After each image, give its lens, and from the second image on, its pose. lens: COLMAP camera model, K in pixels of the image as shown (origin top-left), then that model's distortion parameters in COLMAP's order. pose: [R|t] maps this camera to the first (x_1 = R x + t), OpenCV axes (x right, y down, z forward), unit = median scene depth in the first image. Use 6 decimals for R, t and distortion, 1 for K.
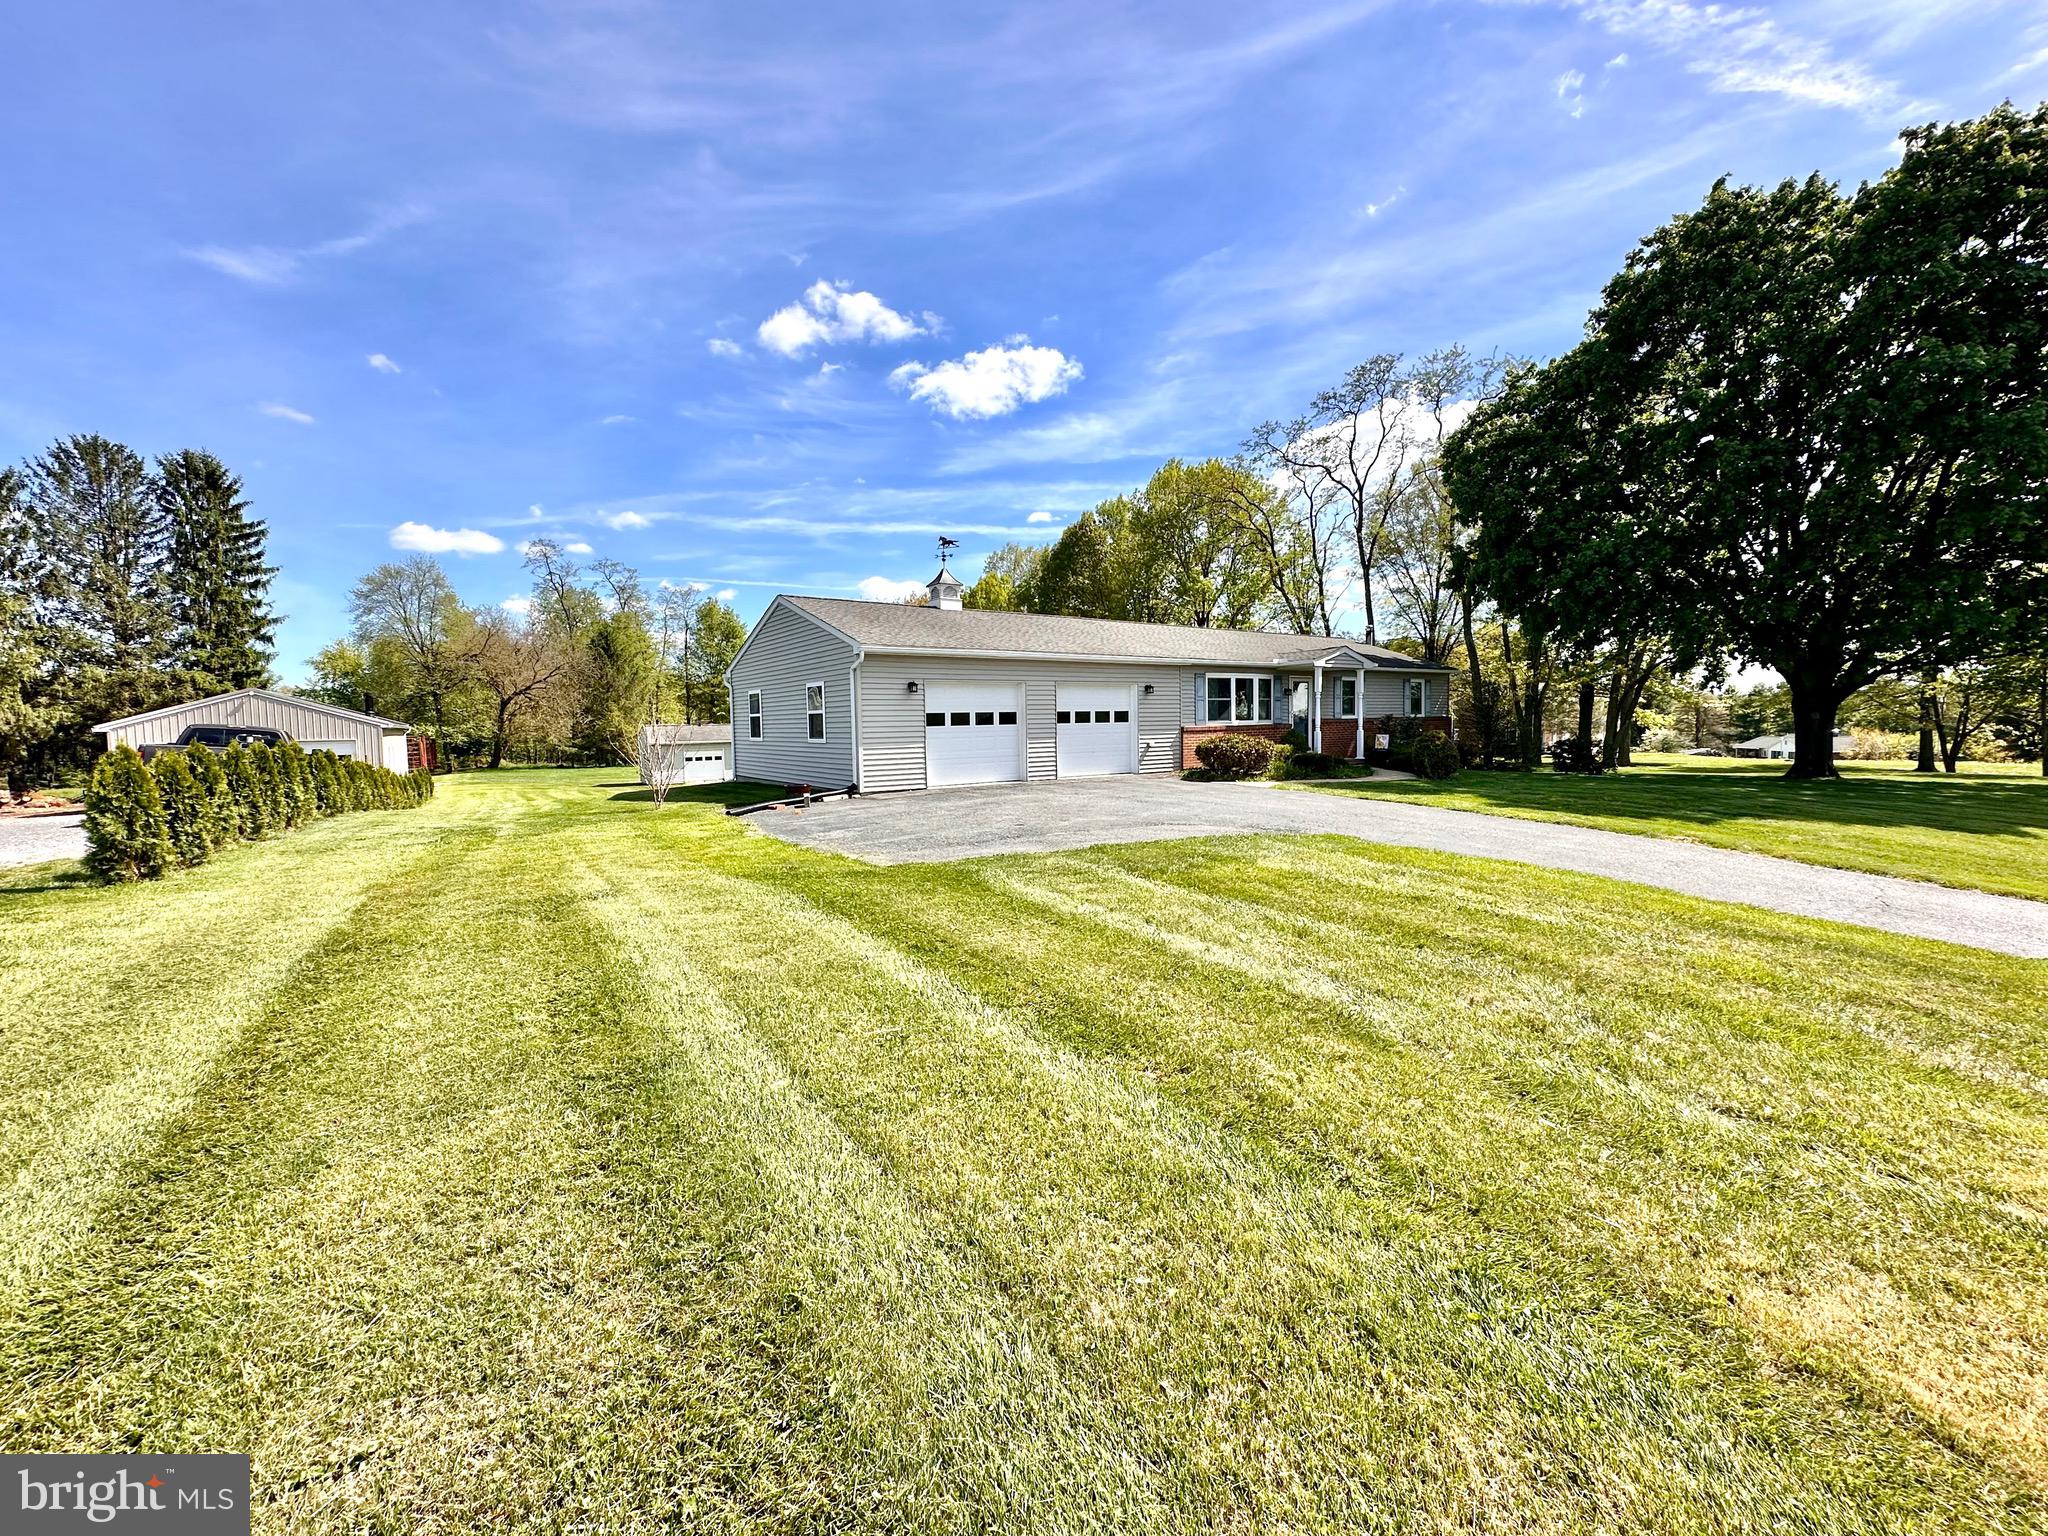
lens RADIAL K [[824.2, 0, 1024.7], [0, 824.2, 782.8], [0, 0, 1]] dist [0.002337, 0.000895]
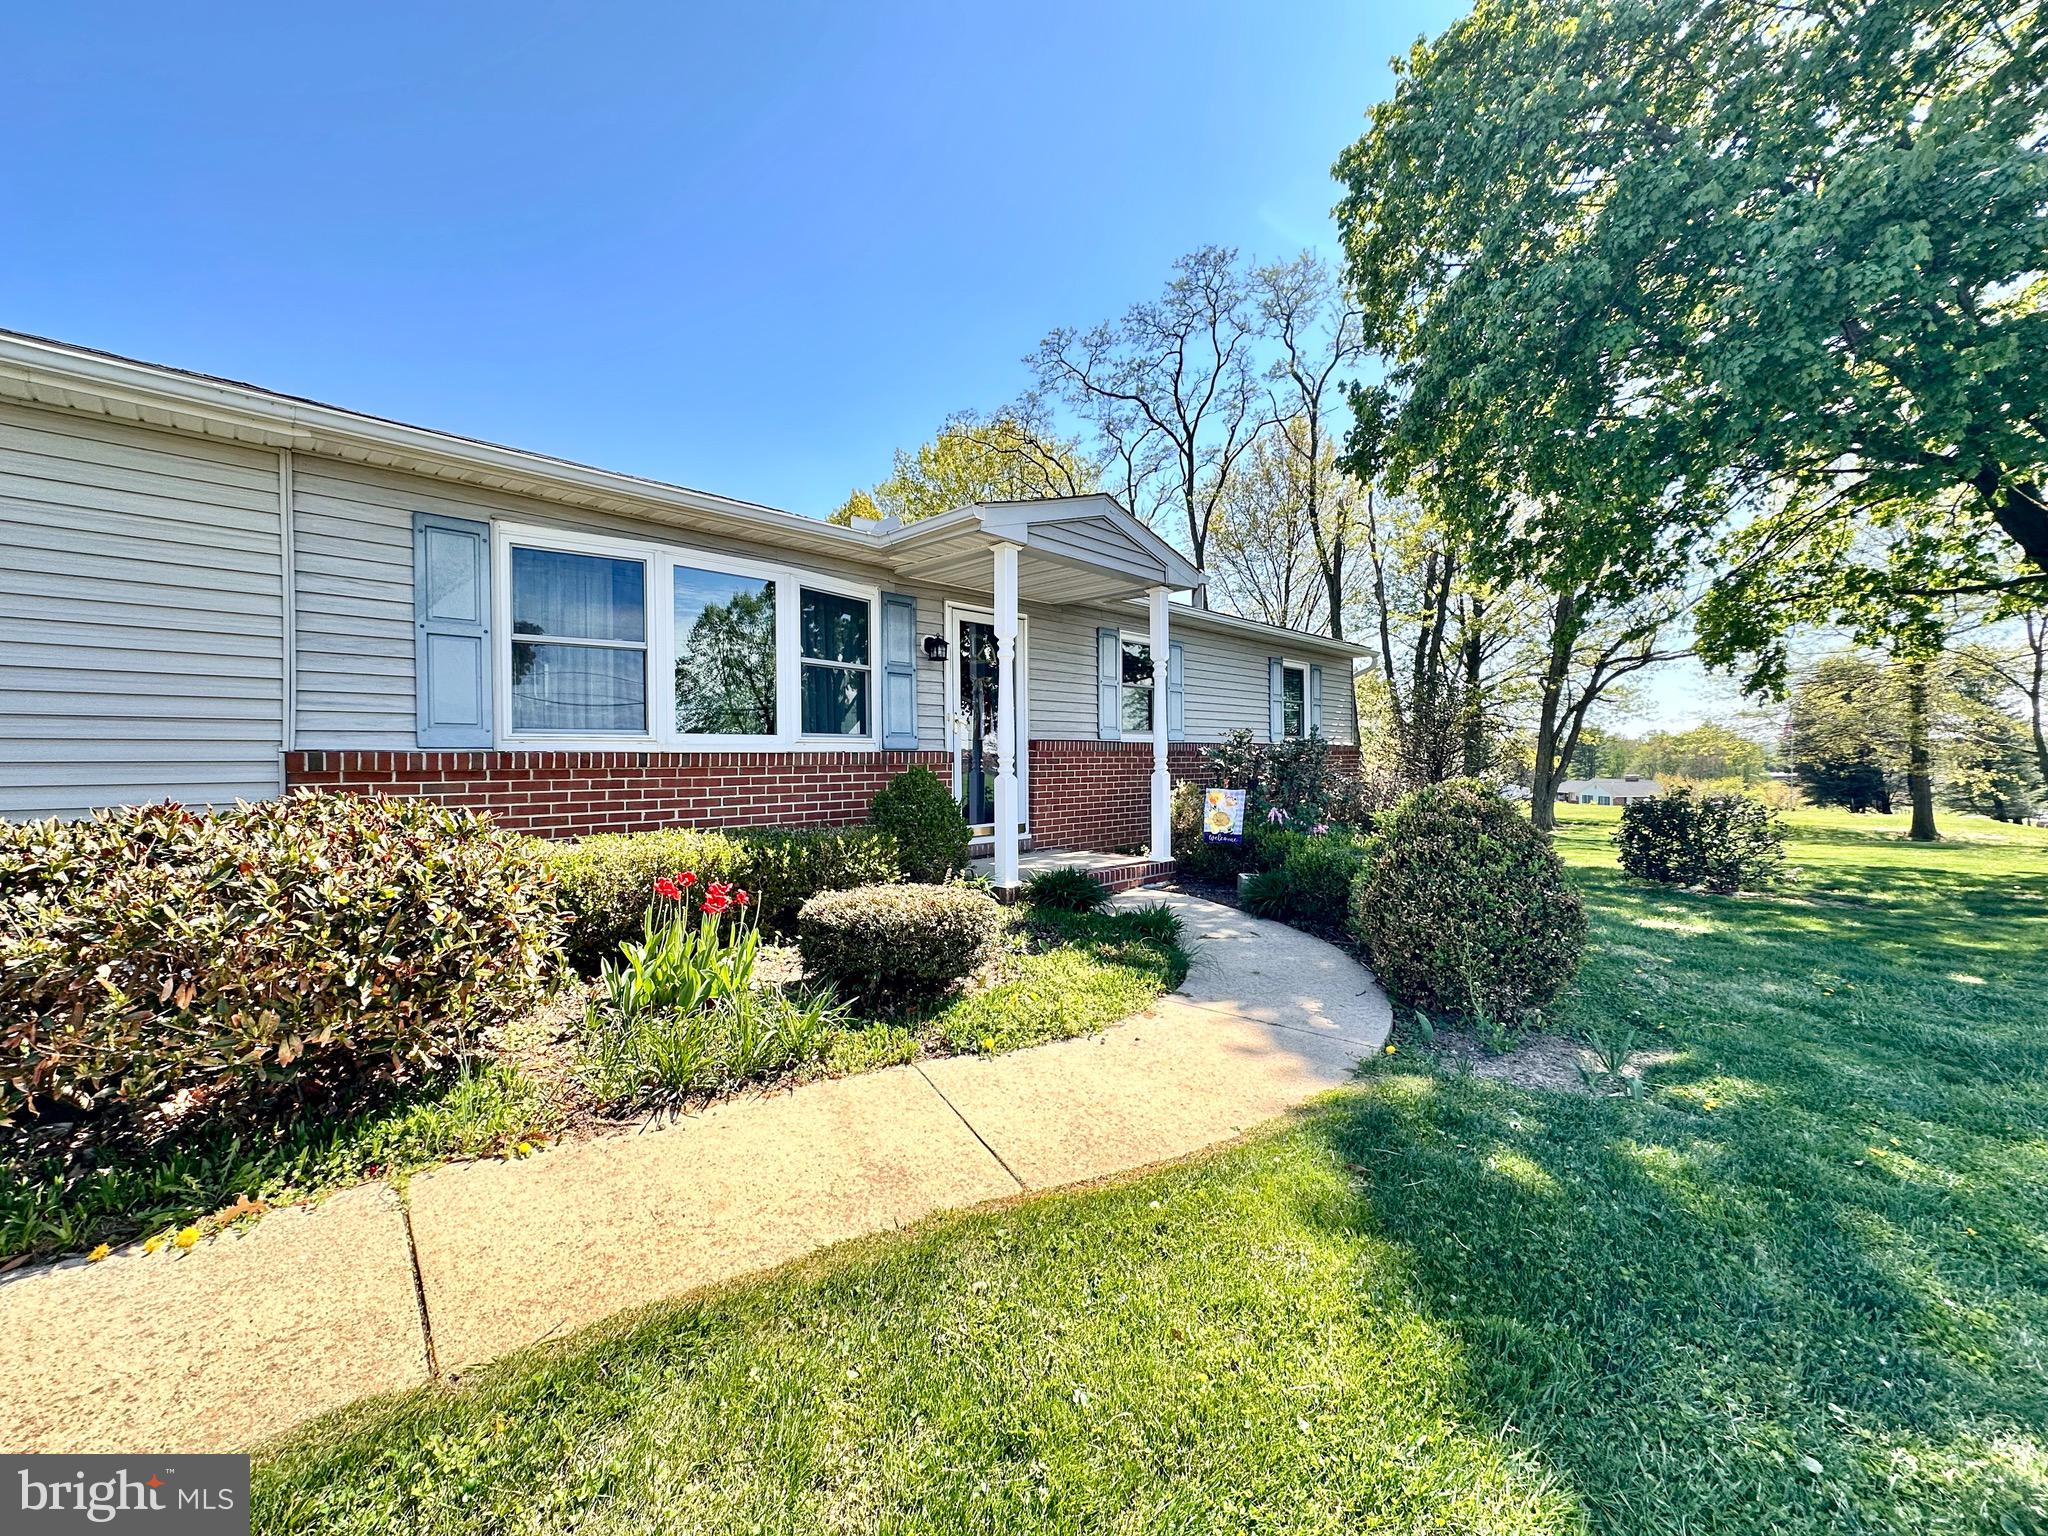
lens RADIAL K [[824.2, 0, 1022.4], [0, 824.2, 763.9], [0, 0, 1]] dist [0.002337, 0.000895]
pose [[0.985588, 0.018382, 0.168162, 0.174329], [-0.005922, 0.997219, -0.074296, -0.025511], [-0.169060, 0.072229, 0.982956, 0.400297]]
